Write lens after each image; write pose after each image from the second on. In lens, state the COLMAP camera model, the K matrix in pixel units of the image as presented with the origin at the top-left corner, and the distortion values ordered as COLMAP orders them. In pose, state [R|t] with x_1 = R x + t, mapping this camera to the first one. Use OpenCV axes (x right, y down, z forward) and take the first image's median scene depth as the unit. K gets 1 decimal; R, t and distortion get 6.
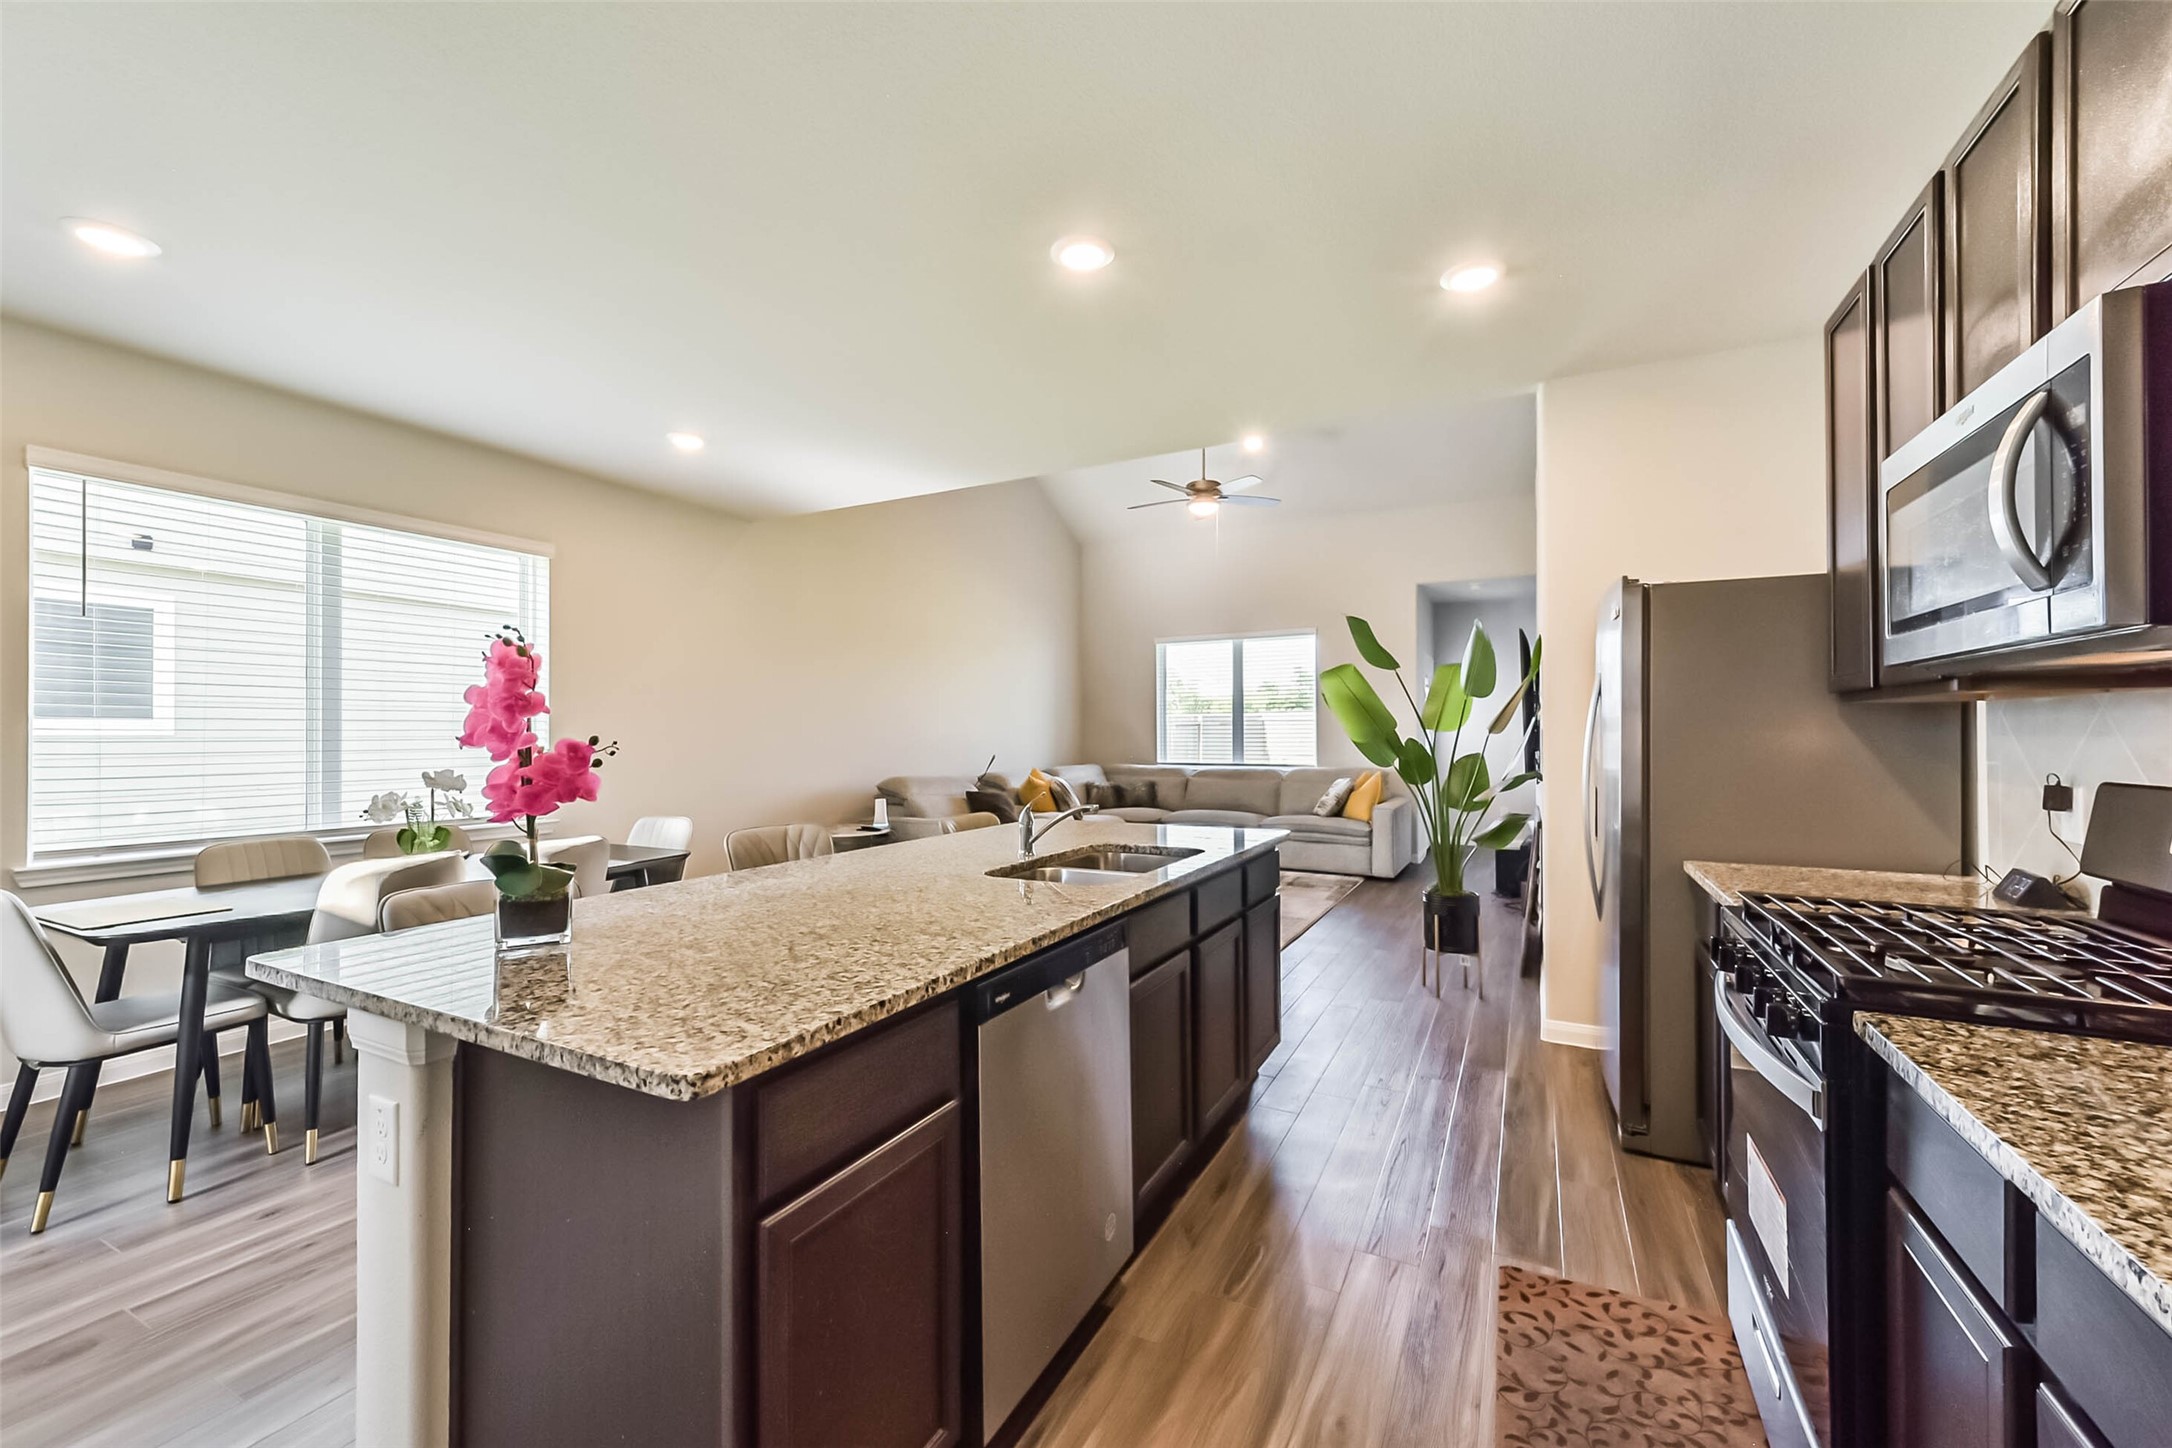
lens RADIAL K [[850.1, 0, 1080.2], [0, 850.1, 728.7], [0, 0, 1]] dist [0.011123, -0.000346]
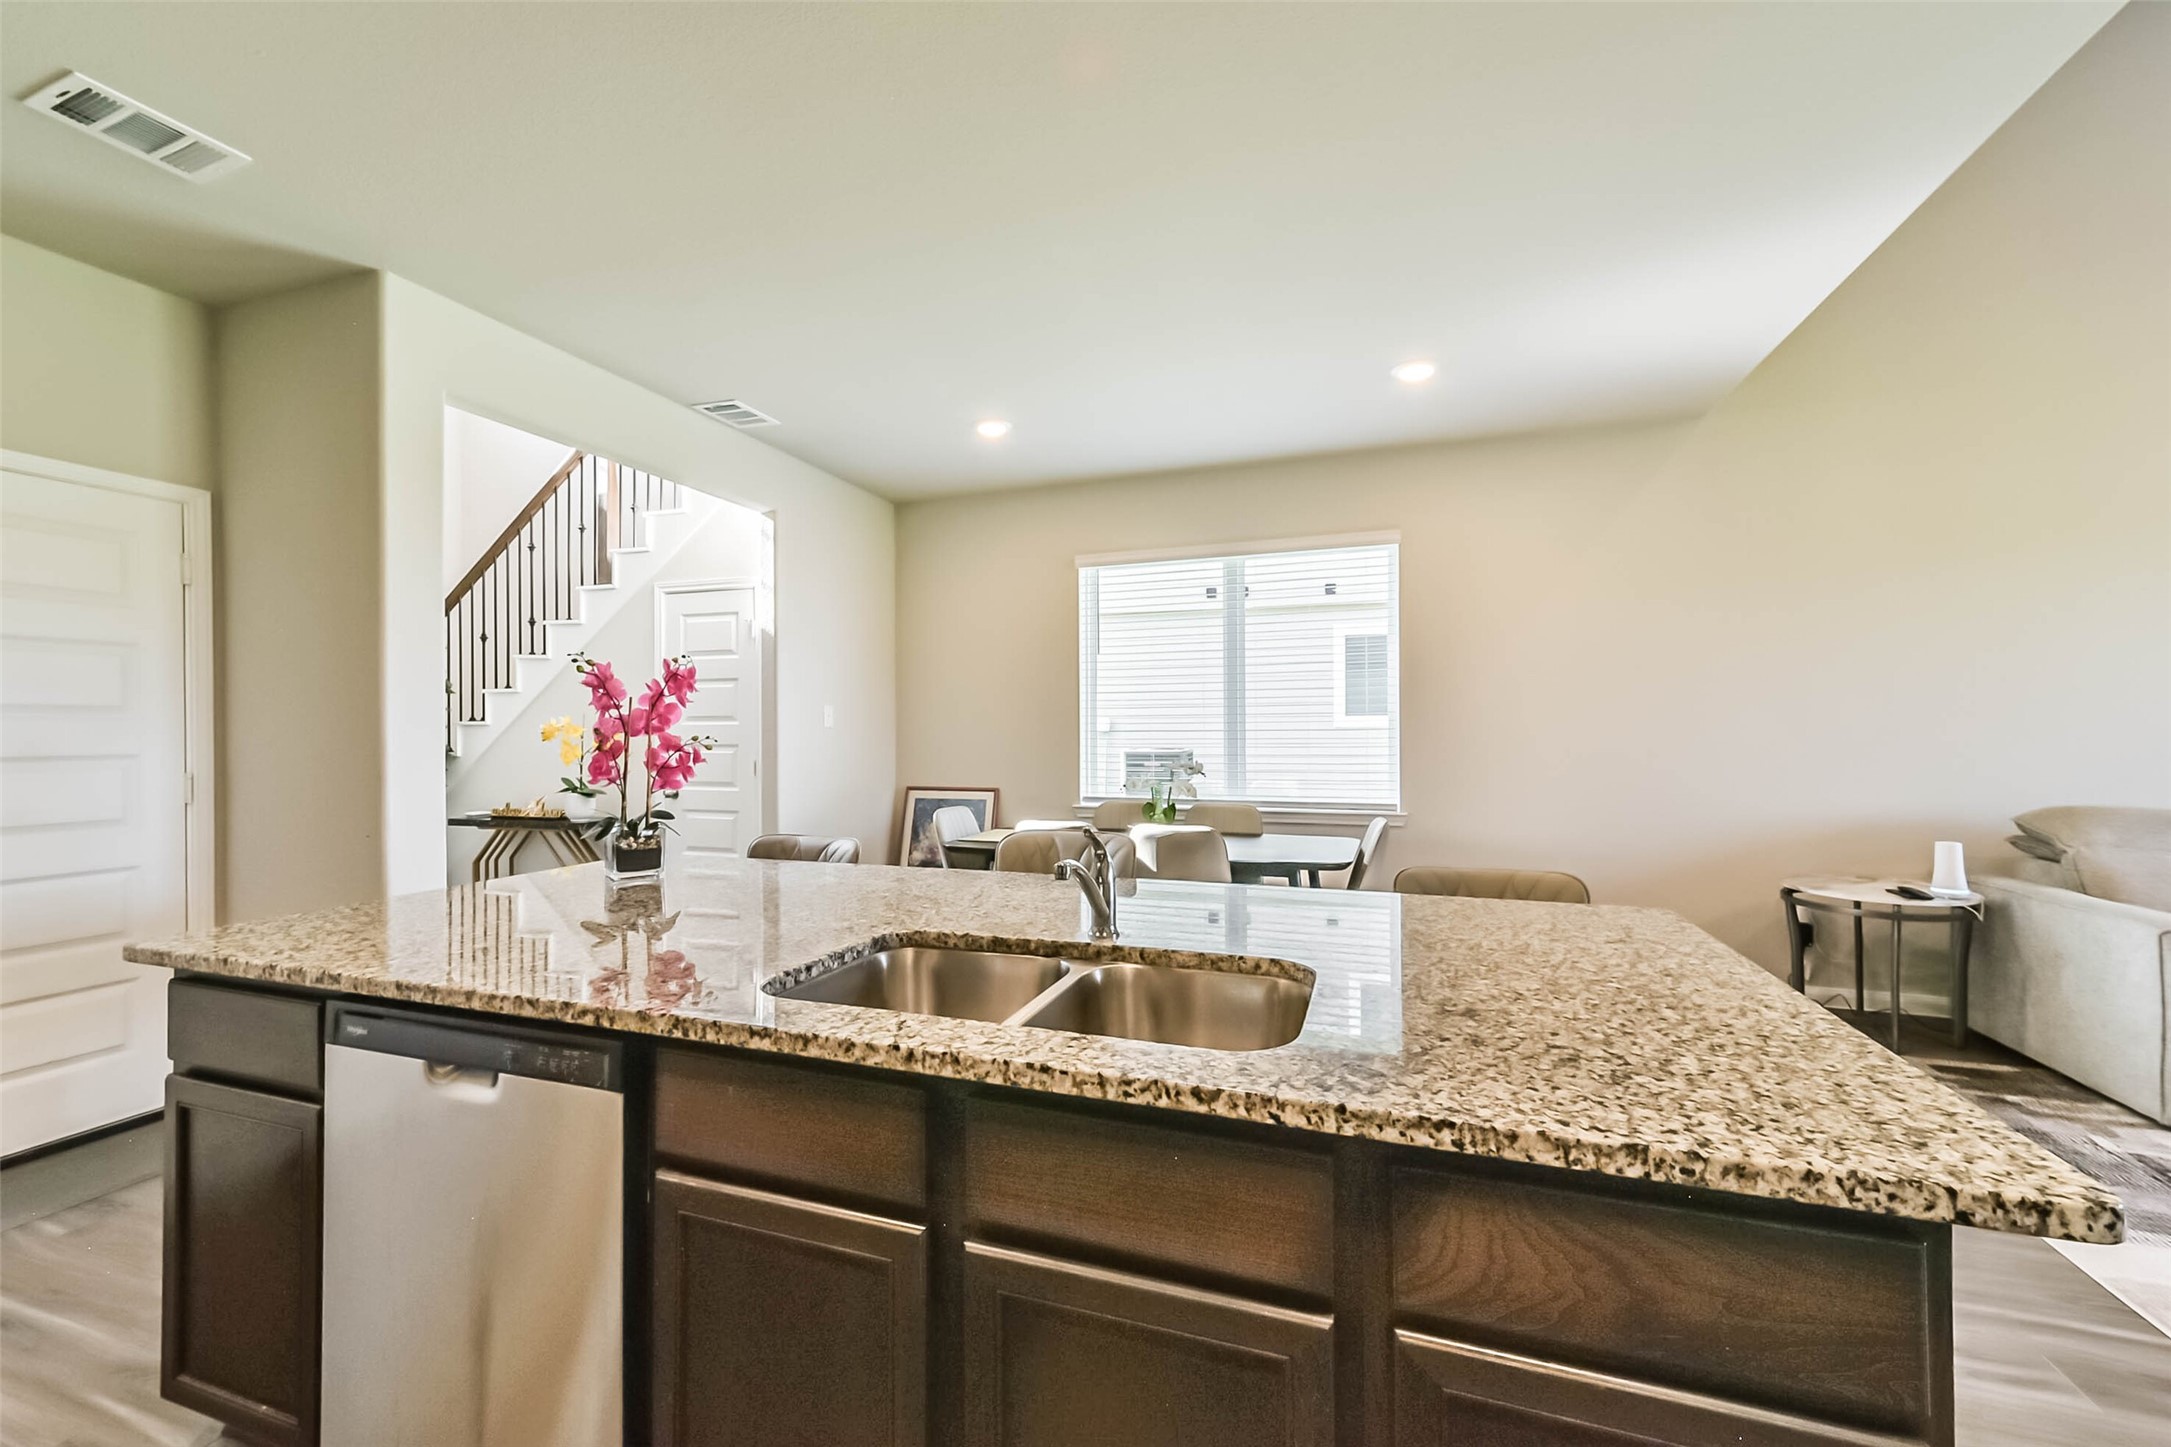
lens RADIAL K [[849.7, 0, 1099.8], [0, 849.7, 729.3], [0, 0, 1]] dist [0.011123, -0.000346]
pose [[0.155367, 0.002393, -0.987854, 0.175158], [0.011766, 0.999922, 0.004272, 0.001962], [0.987787, -0.012287, 0.155327, 0.314693]]
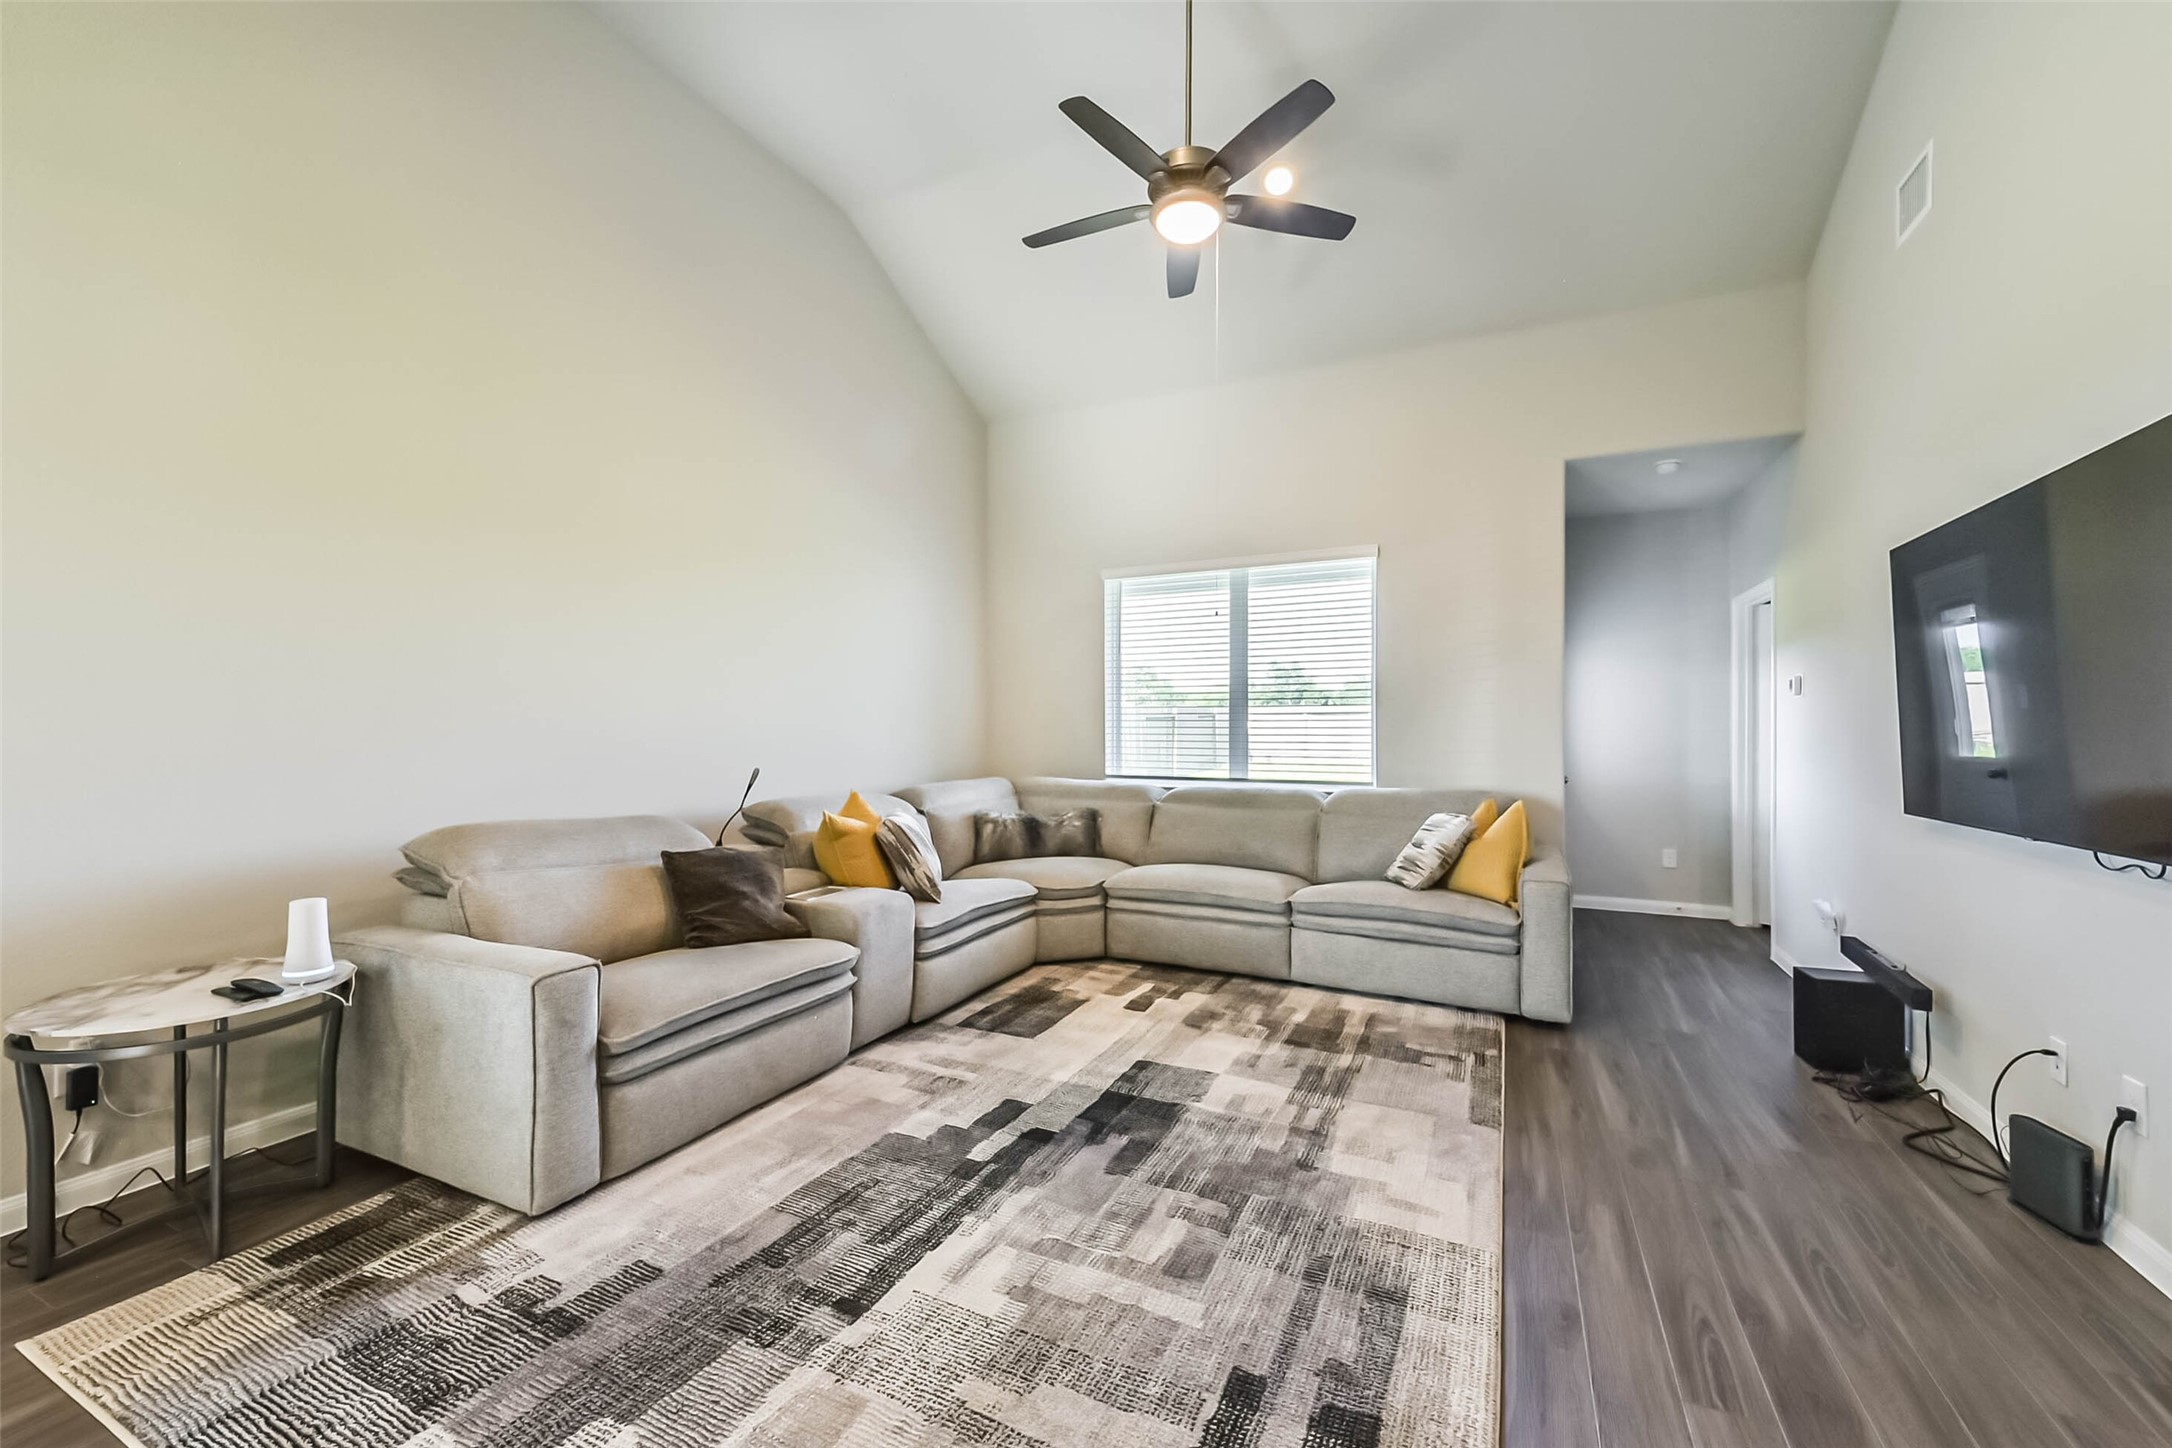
lens RADIAL K [[850.1, 0, 1082.1], [0, 850.1, 729.2], [0, 0, 1]] dist [0.011123, -0.000346]
pose [[0.999427, 0.005618, 0.033392, 0.068500], [-0.005873, 0.999954, 0.007524, 0.003478], [-0.033348, -0.007716, 0.999414, 0.502990]]
